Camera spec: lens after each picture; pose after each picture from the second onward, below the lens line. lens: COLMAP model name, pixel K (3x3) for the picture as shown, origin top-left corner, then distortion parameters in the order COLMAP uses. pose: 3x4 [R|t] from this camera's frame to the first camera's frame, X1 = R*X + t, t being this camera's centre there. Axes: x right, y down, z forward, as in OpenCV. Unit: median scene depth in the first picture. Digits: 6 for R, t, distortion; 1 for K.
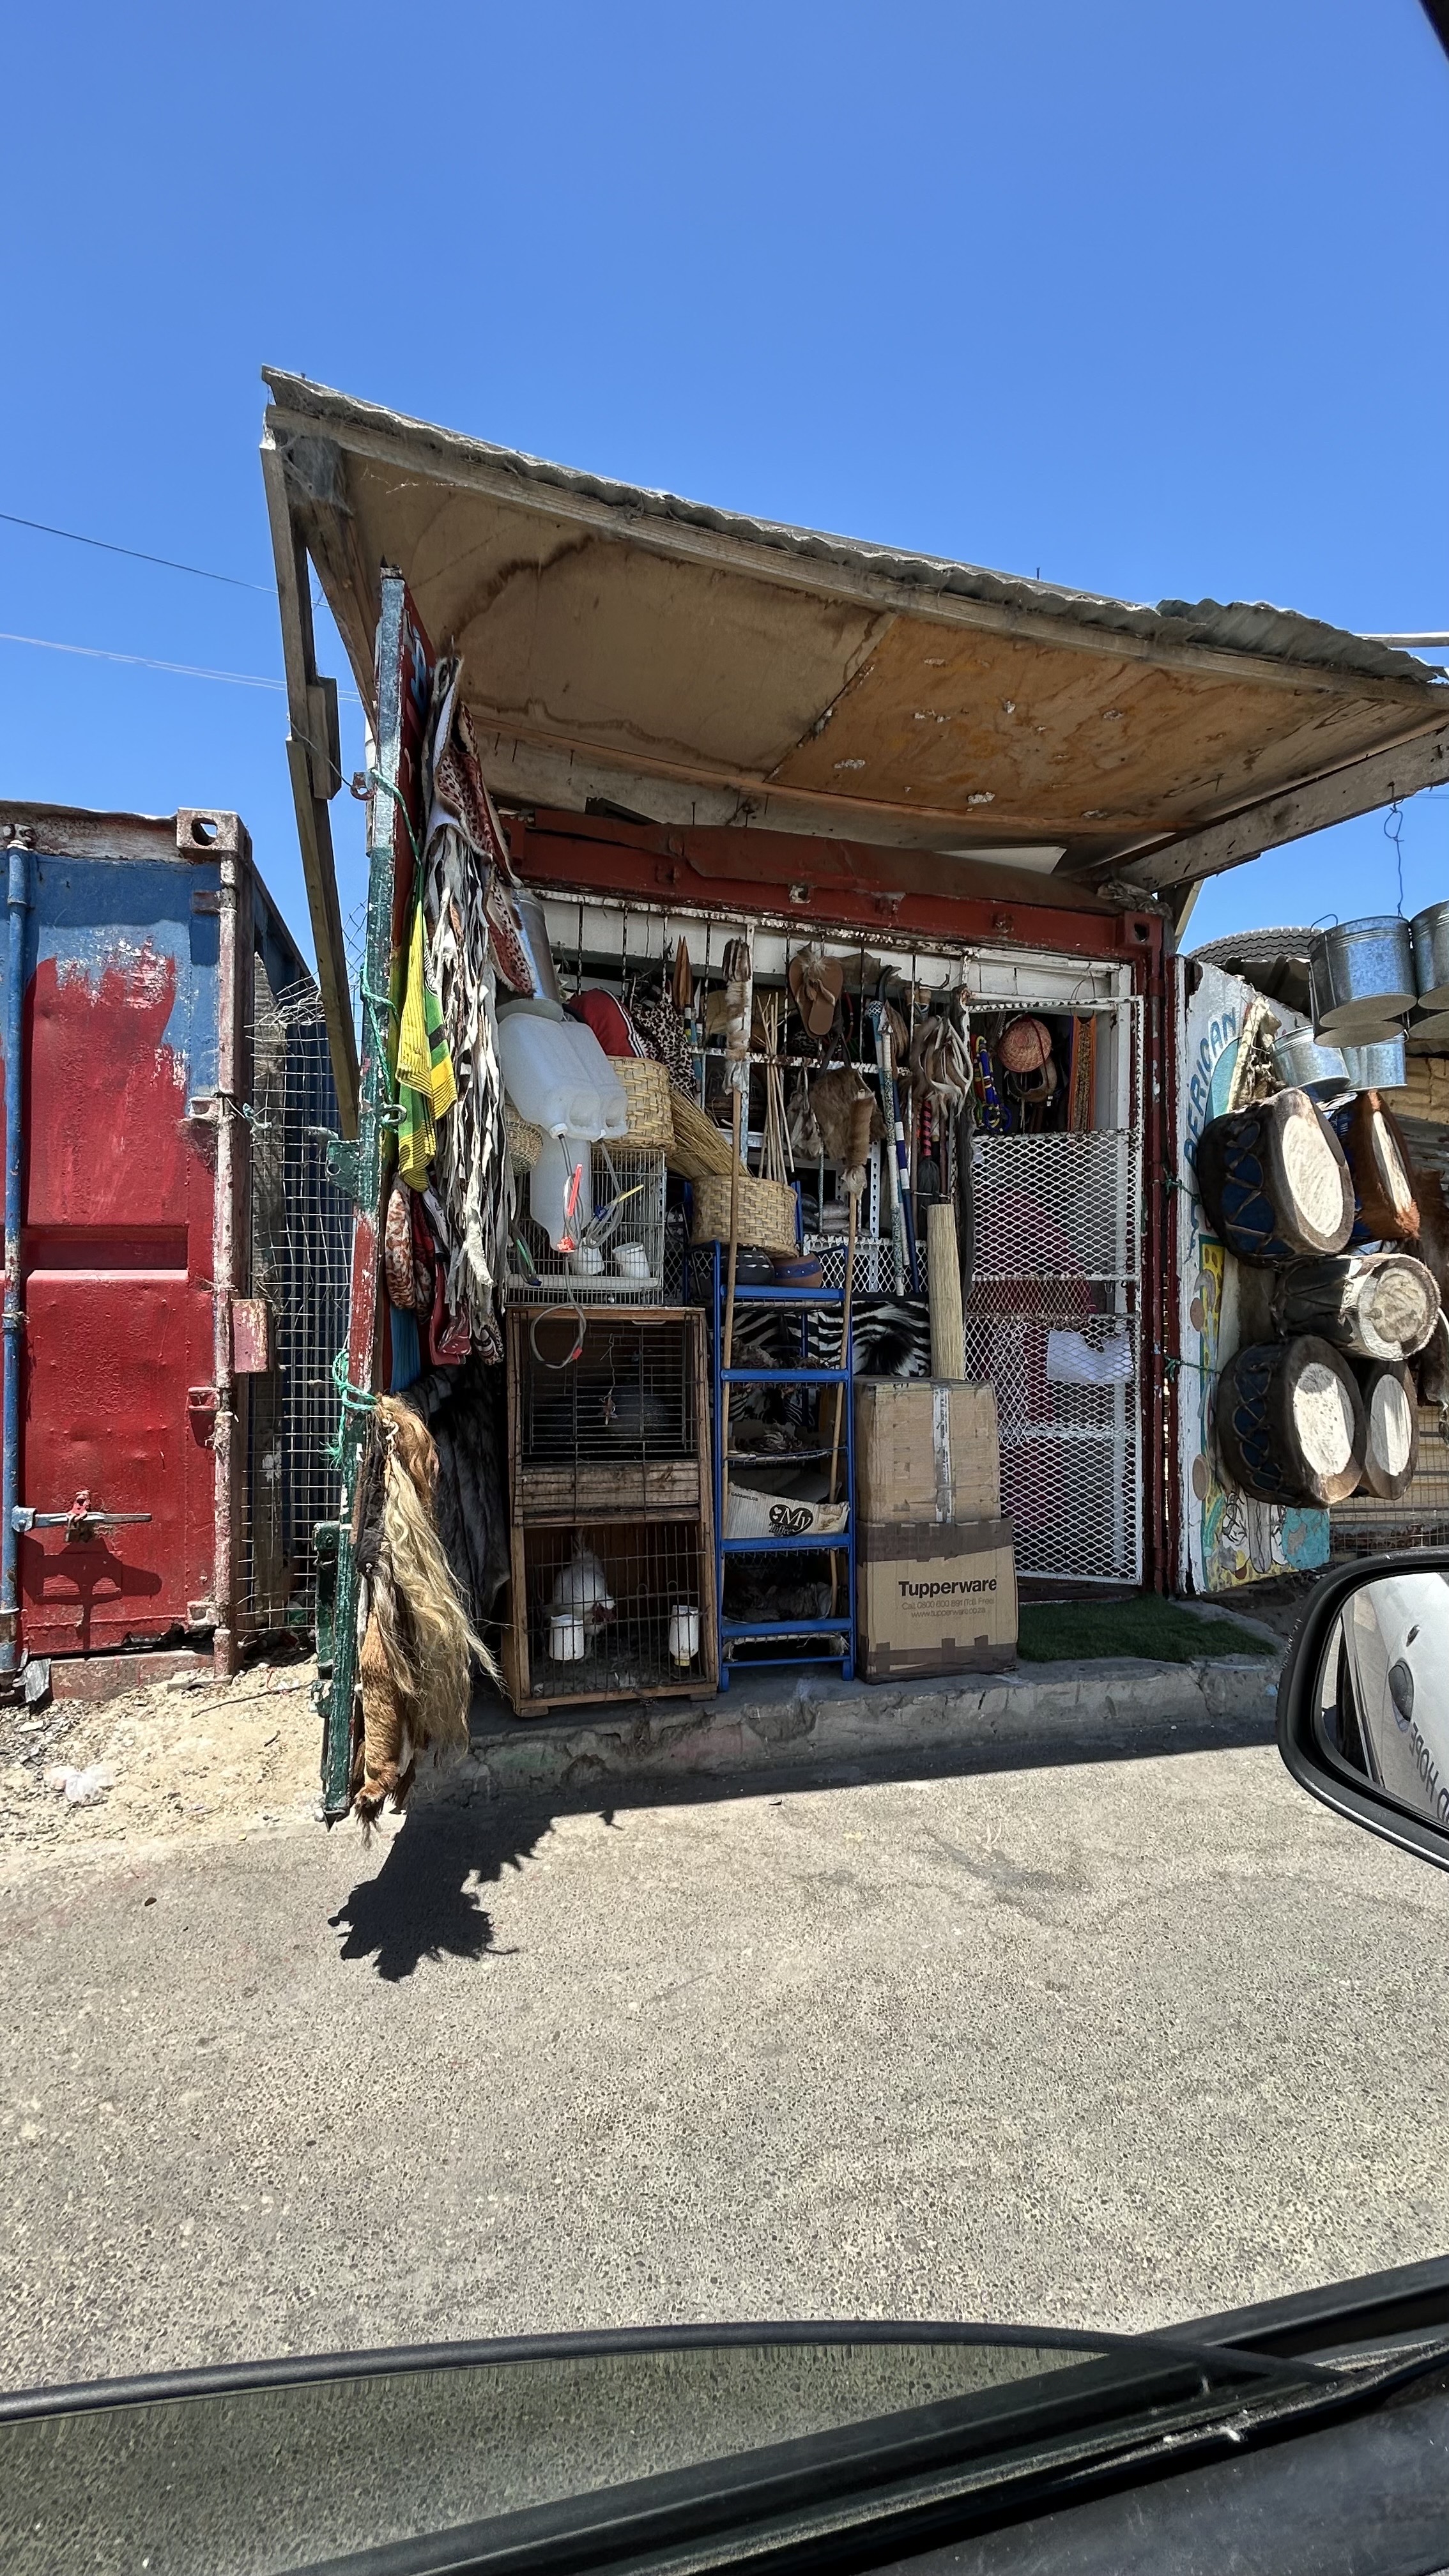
lens RADIAL K [[1014.5, 0, 718.2], [0, 1014.5, 1278.1], [0, 0, 1]] dist [-0.010369, -0.001445]
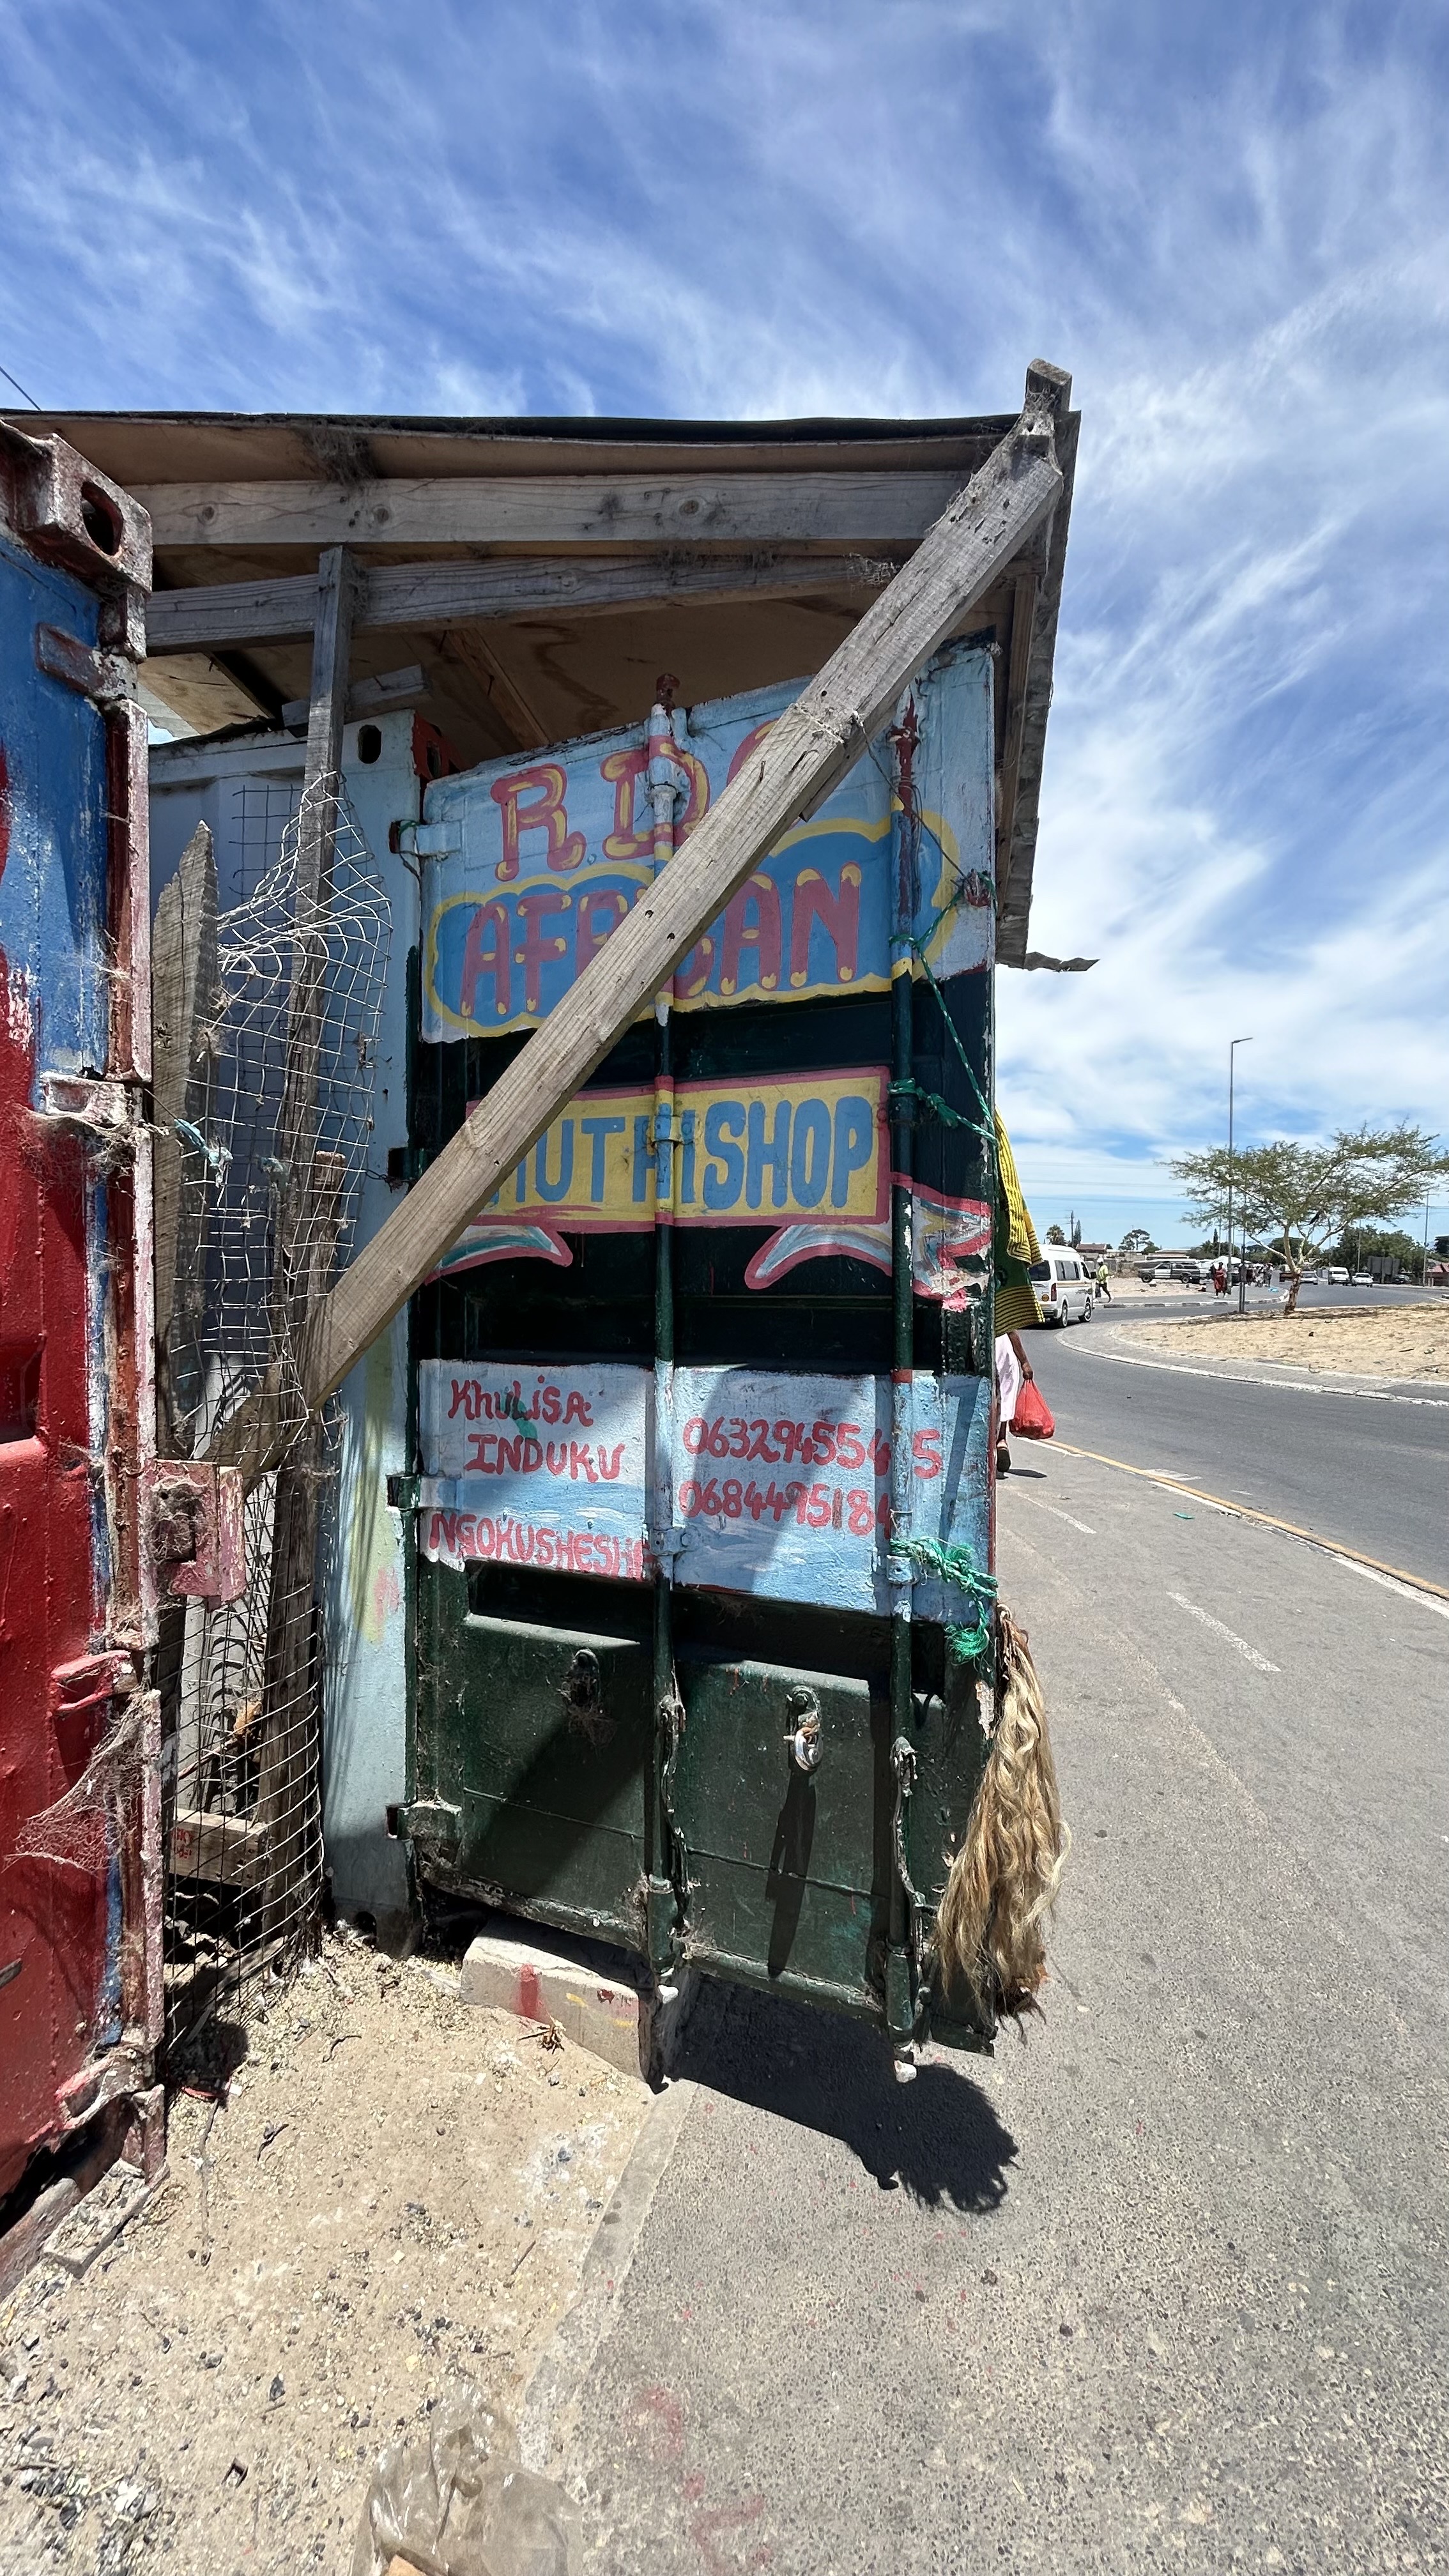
lens RADIAL K [[1014.5, 0, 724.5], [0, 1014.5, 1288.1], [0, 0, 1]] dist [-0.010369, -0.001445]
pose [[0.485557, -0.020657, 0.873961, -0.786889], [-0.039596, 0.998175, 0.045592, -0.111772], [-0.873308, -0.056743, 0.483853, 0.488115]]
